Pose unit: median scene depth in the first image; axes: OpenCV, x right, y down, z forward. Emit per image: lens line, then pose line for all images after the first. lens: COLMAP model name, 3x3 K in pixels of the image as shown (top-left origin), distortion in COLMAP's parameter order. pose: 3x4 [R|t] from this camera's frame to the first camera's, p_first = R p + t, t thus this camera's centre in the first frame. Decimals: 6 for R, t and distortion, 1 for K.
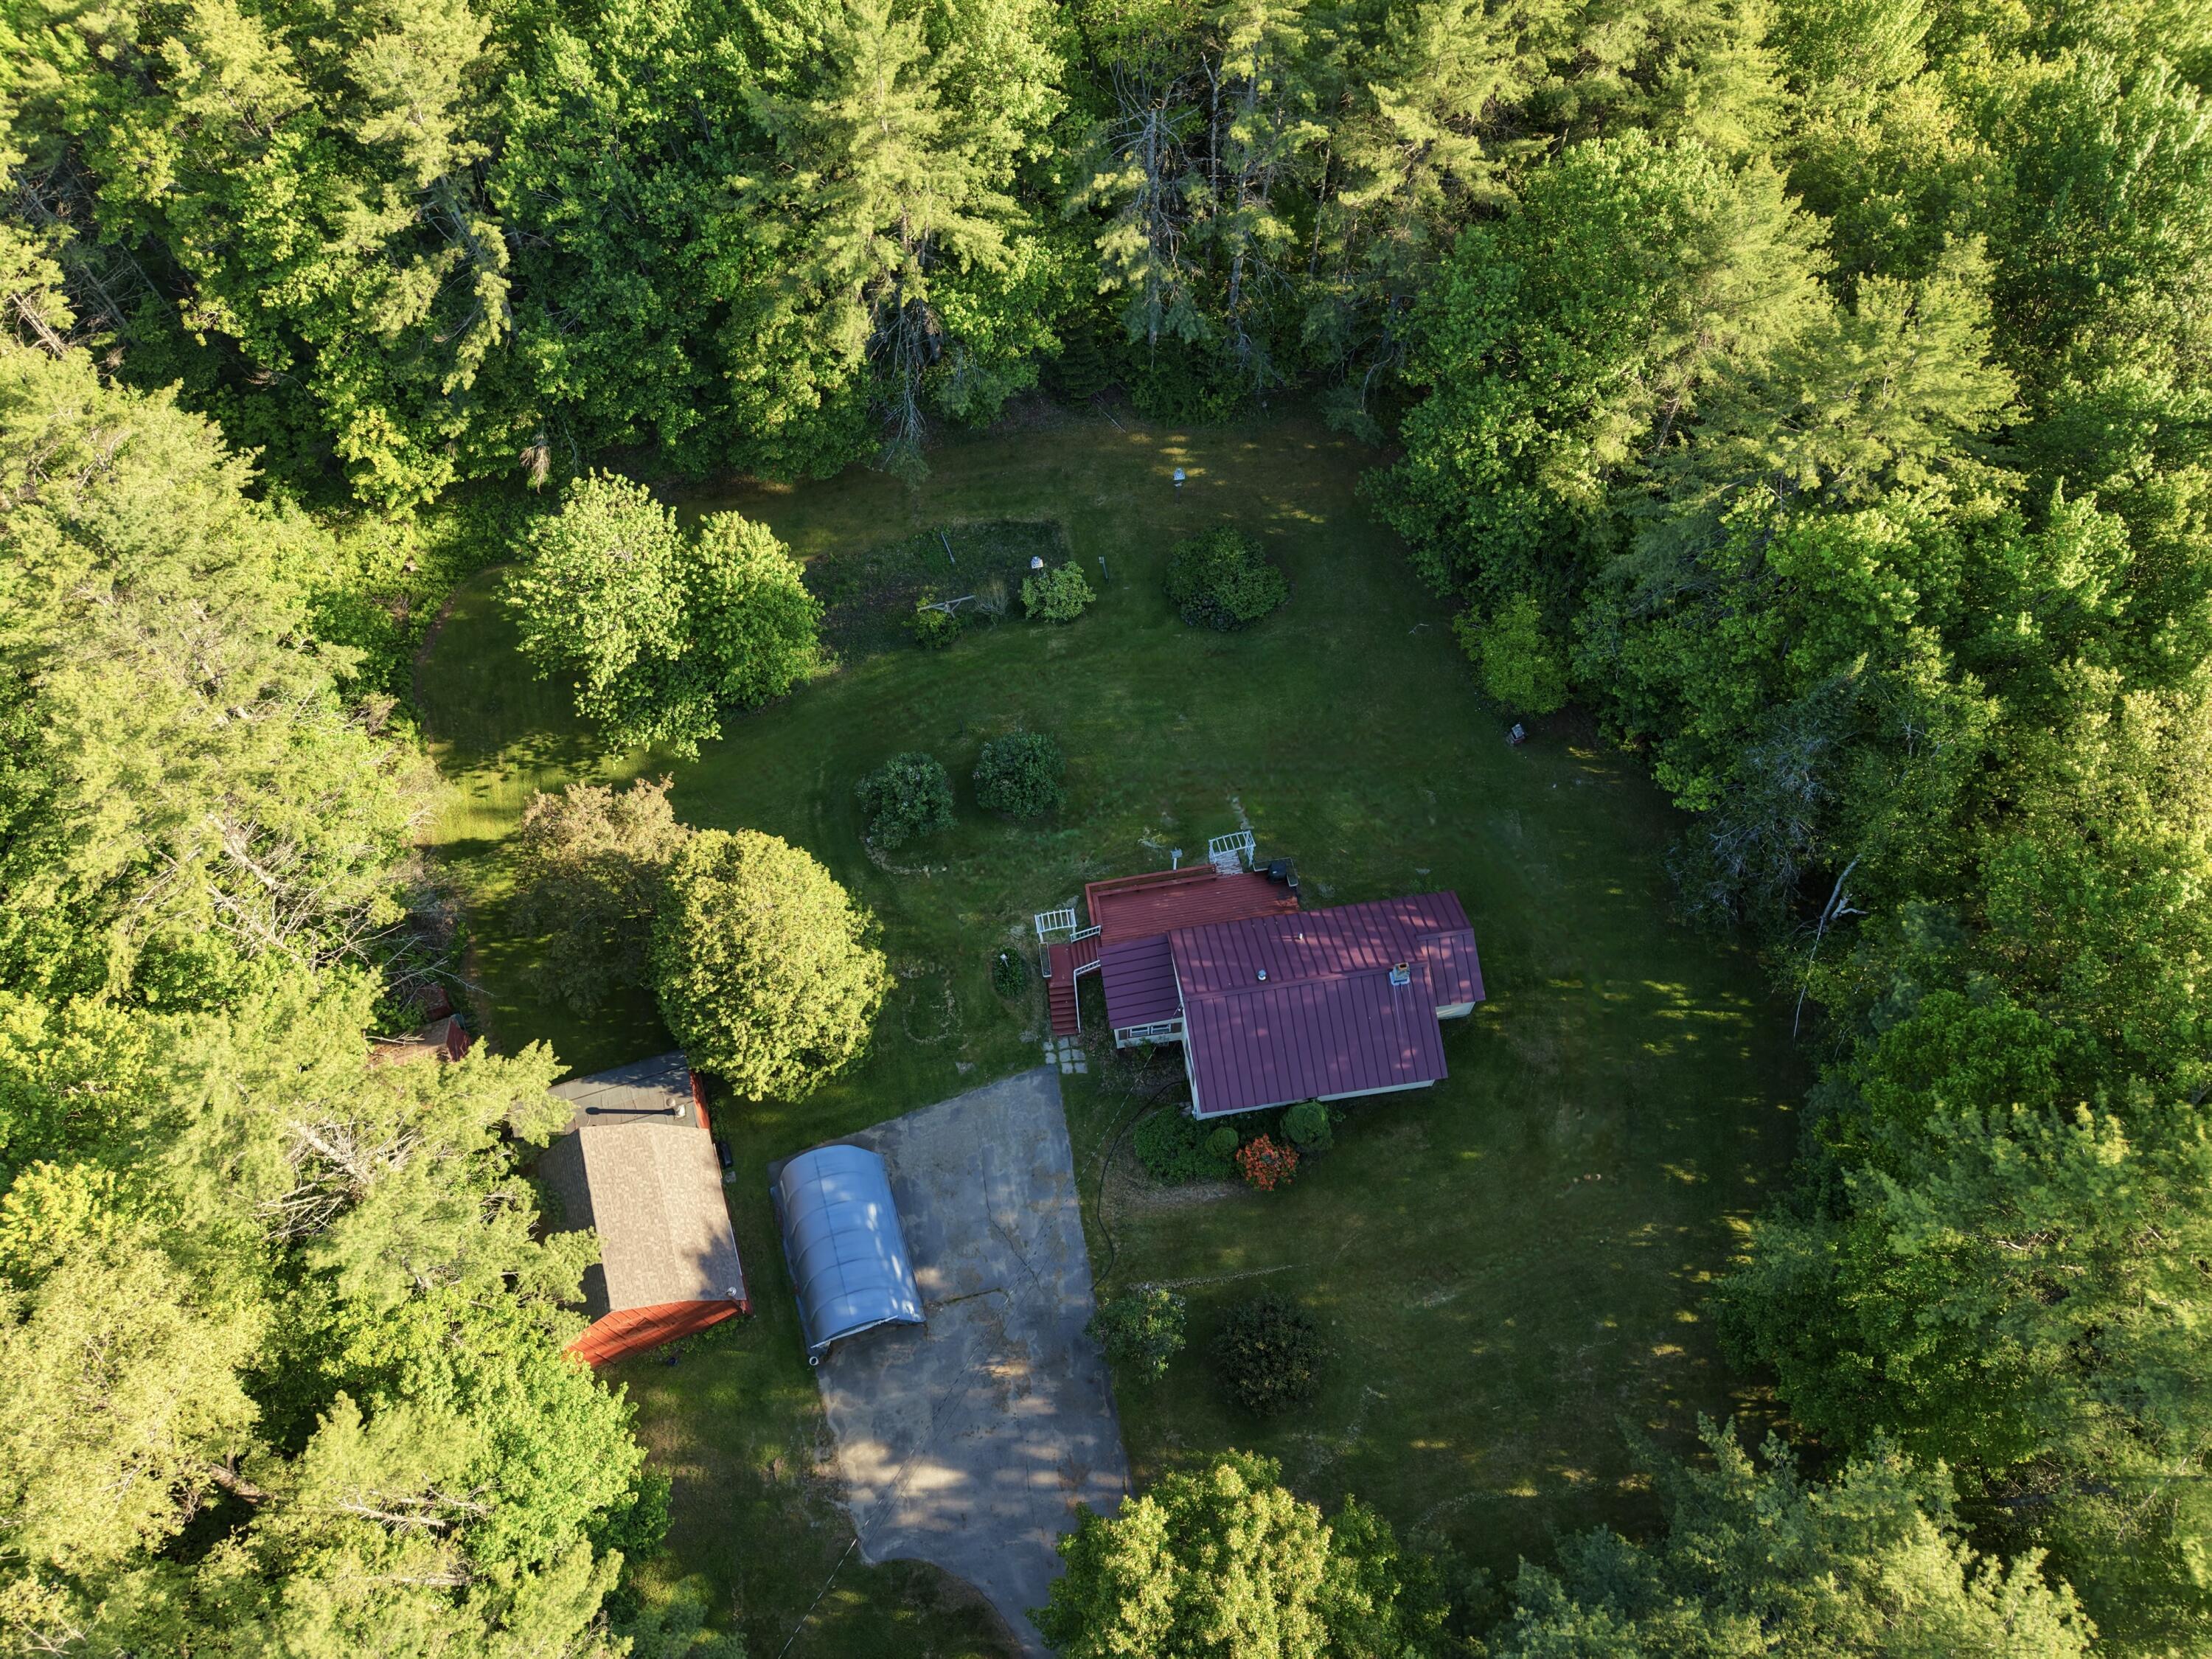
lens RADIAL K [[1479.1, 0, 1108.7], [0, 1479.1, 832.2], [0, 0, 1]] dist [0.024834, -0.023995]
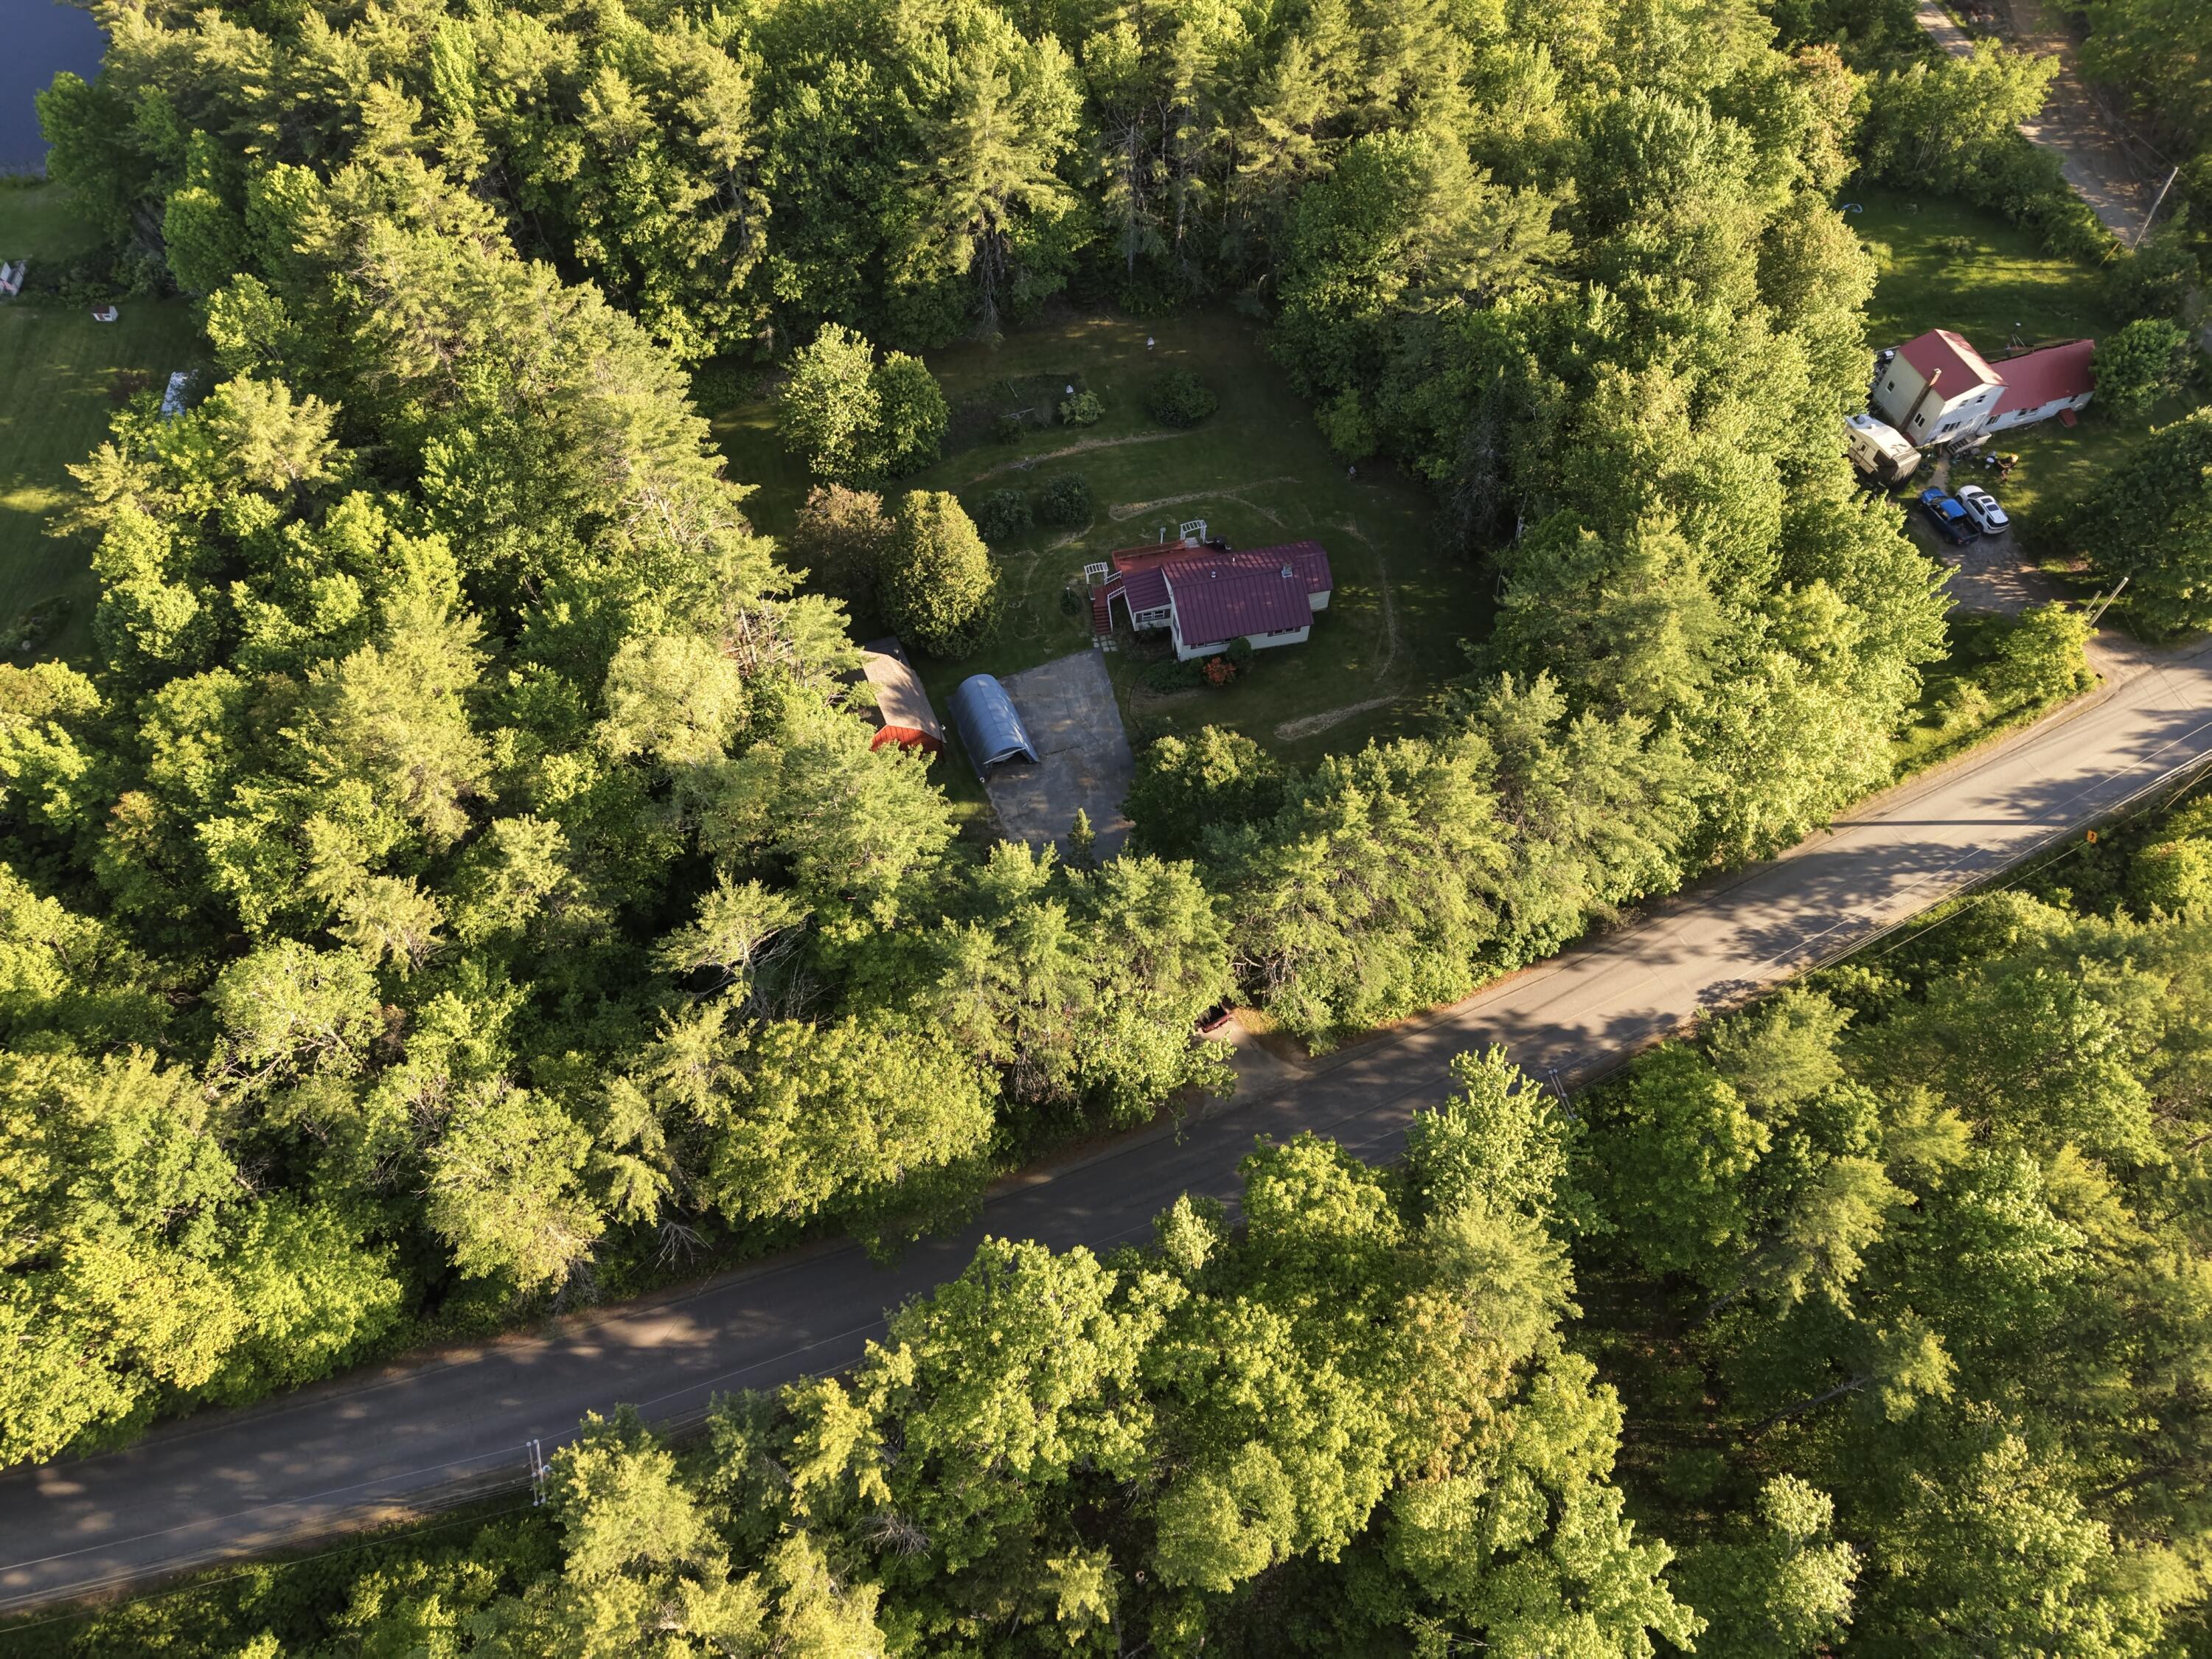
lens RADIAL K [[1479.1, 0, 1108.7], [0, 1479.1, 832.2], [0, 0, 1]] dist [0.024834, -0.023995]
pose [[0.998244, -0.034267, 0.048320, -0.117617], [0.036932, 0.997782, -0.055388, 0.475757], [-0.046315, 0.057075, 0.997295, -0.757153]]
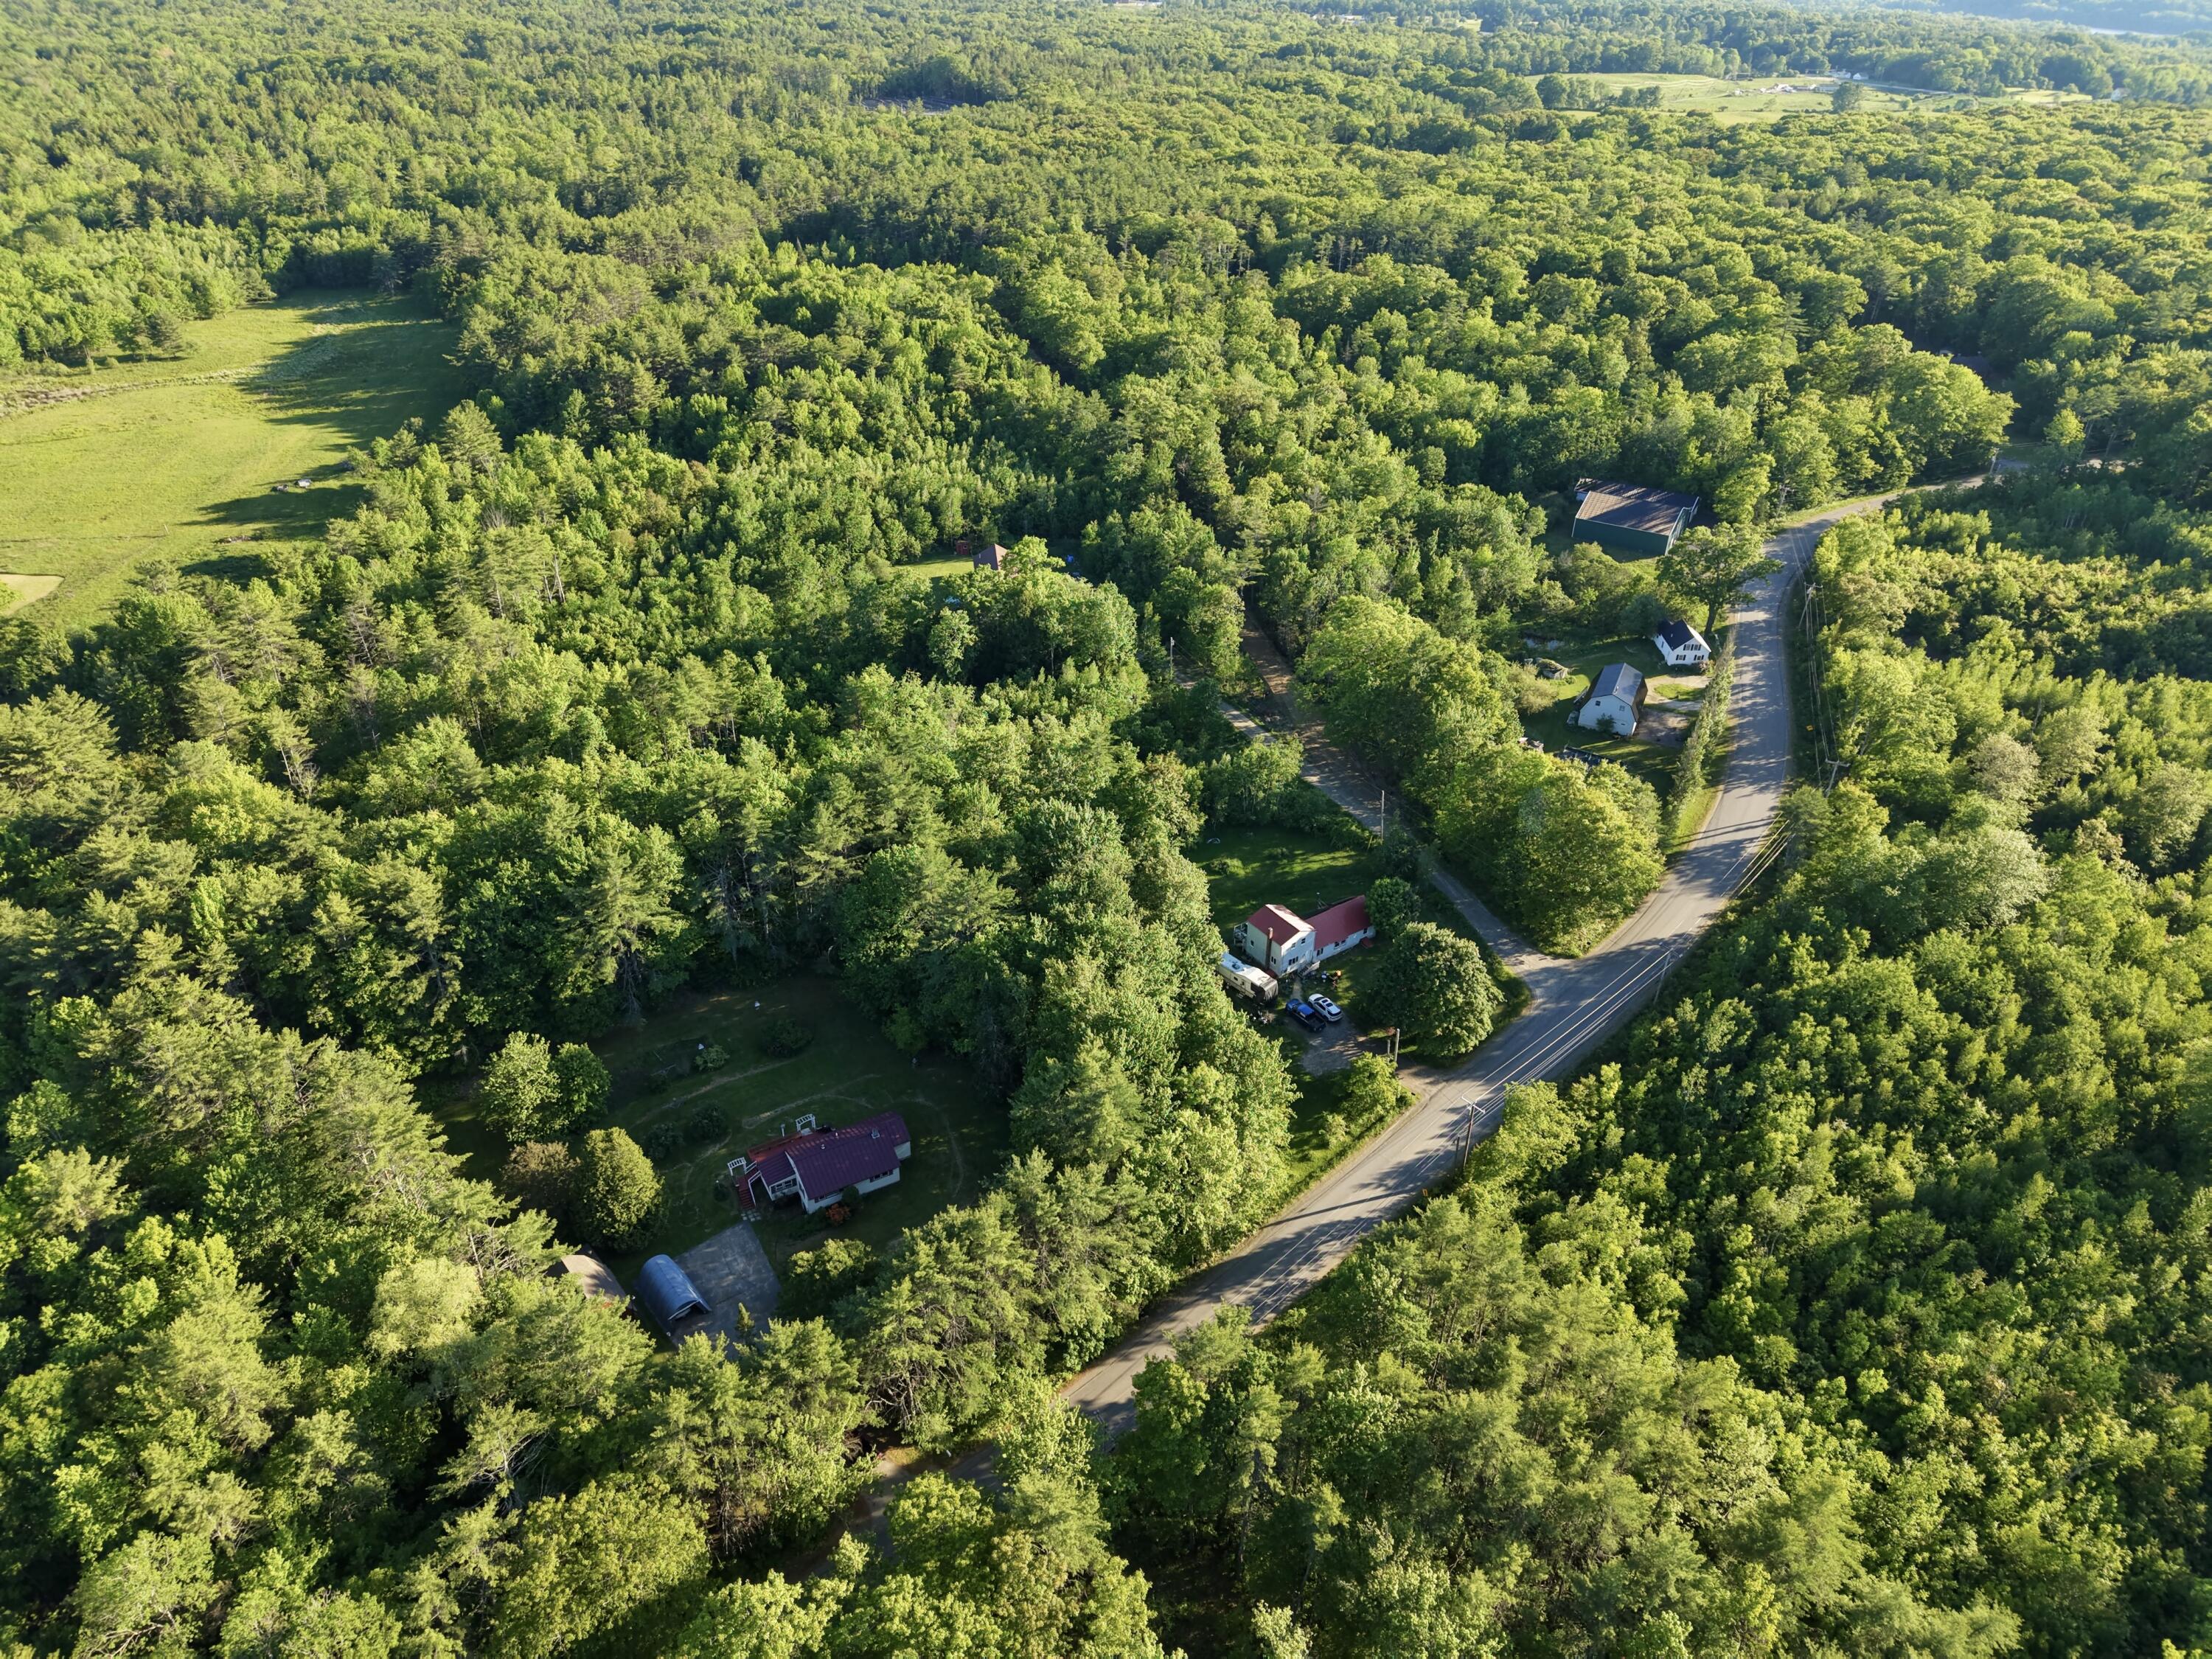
lens RADIAL K [[1479.1, 0, 1108.7], [0, 1479.1, 832.2], [0, 0, 1]] dist [0.024834, -0.023995]
pose [[0.938019, -0.160616, 0.307121, -0.123503], [0.286928, 0.856924, -0.428197, 0.807890], [-0.194404, 0.489779, 0.849896, -1.446838]]
